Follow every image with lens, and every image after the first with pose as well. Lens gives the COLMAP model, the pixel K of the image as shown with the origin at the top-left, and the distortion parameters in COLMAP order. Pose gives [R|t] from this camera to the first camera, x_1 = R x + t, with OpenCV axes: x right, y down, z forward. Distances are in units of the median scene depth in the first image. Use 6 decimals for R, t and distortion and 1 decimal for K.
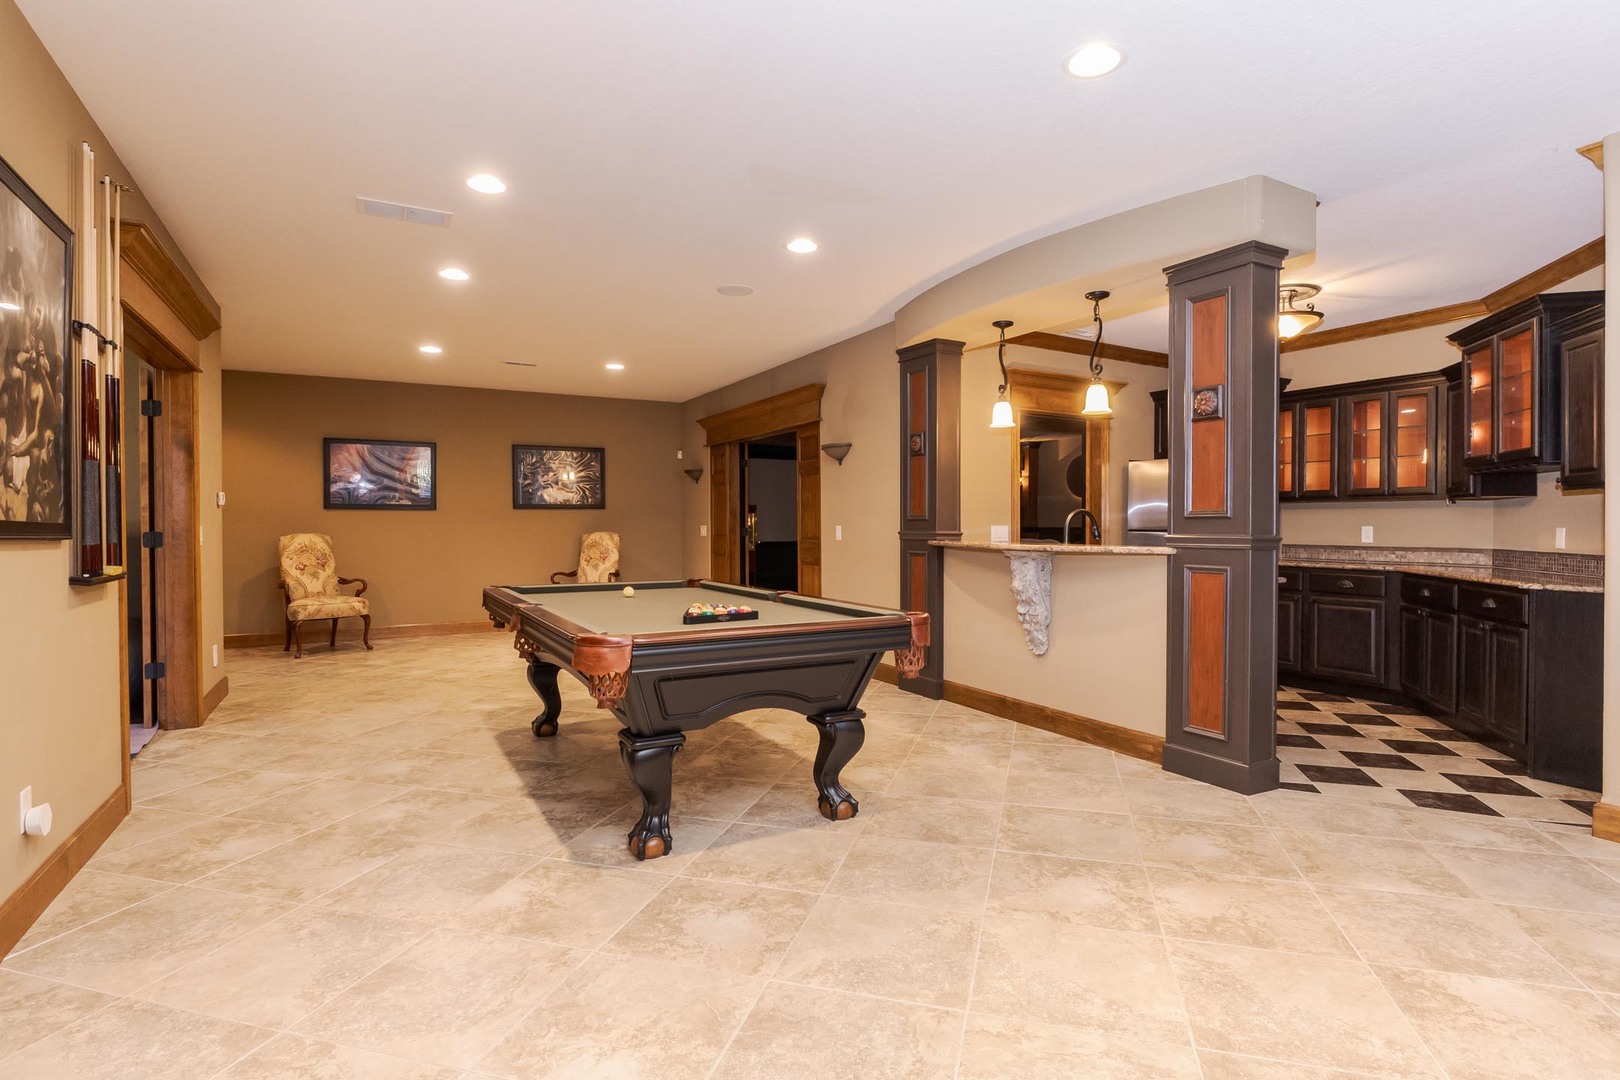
lens RADIAL K [[810.1, 0, 804.8], [0, 810.1, 537.5], [0, 0, 1]] dist [-0.005312, -0.000330]
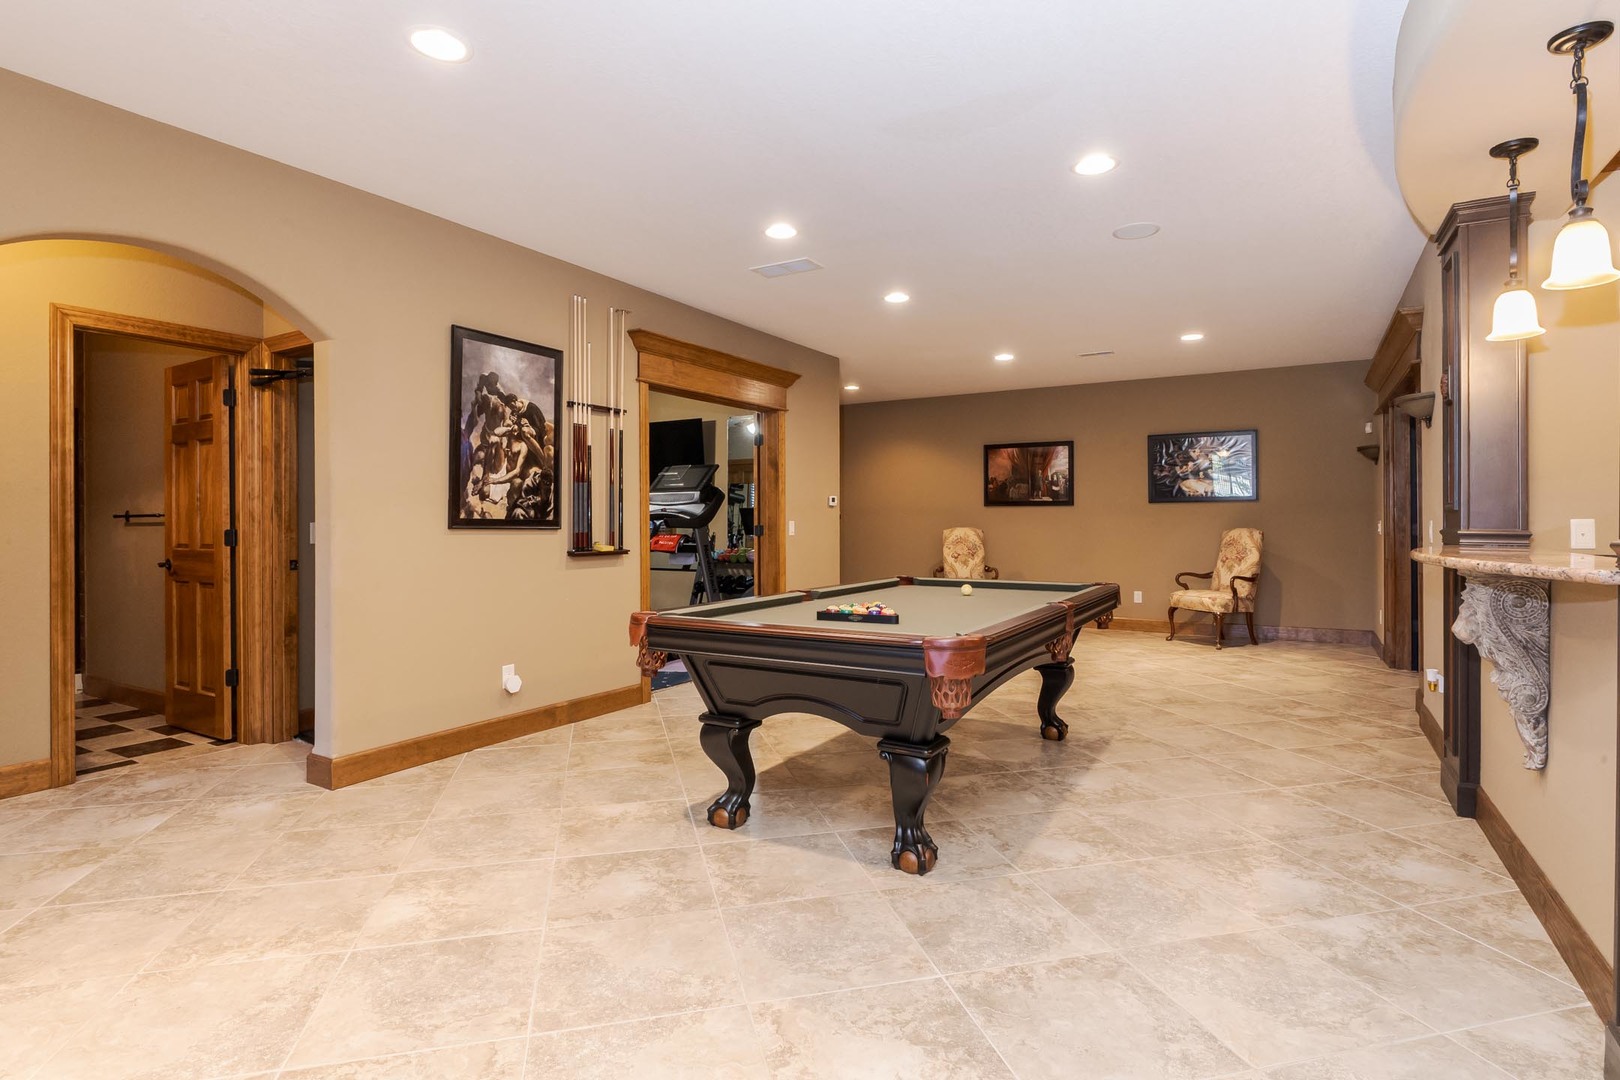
lens RADIAL K [[810.1, 0, 803.6], [0, 810.1, 528.5], [0, 0, 1]] dist [-0.005312, -0.000330]
pose [[0.503312, 0.007089, -0.864076, 0.659553], [-0.011489, 0.999933, 0.001512, -0.006156], [0.864029, 0.009166, 0.503359, 0.448003]]
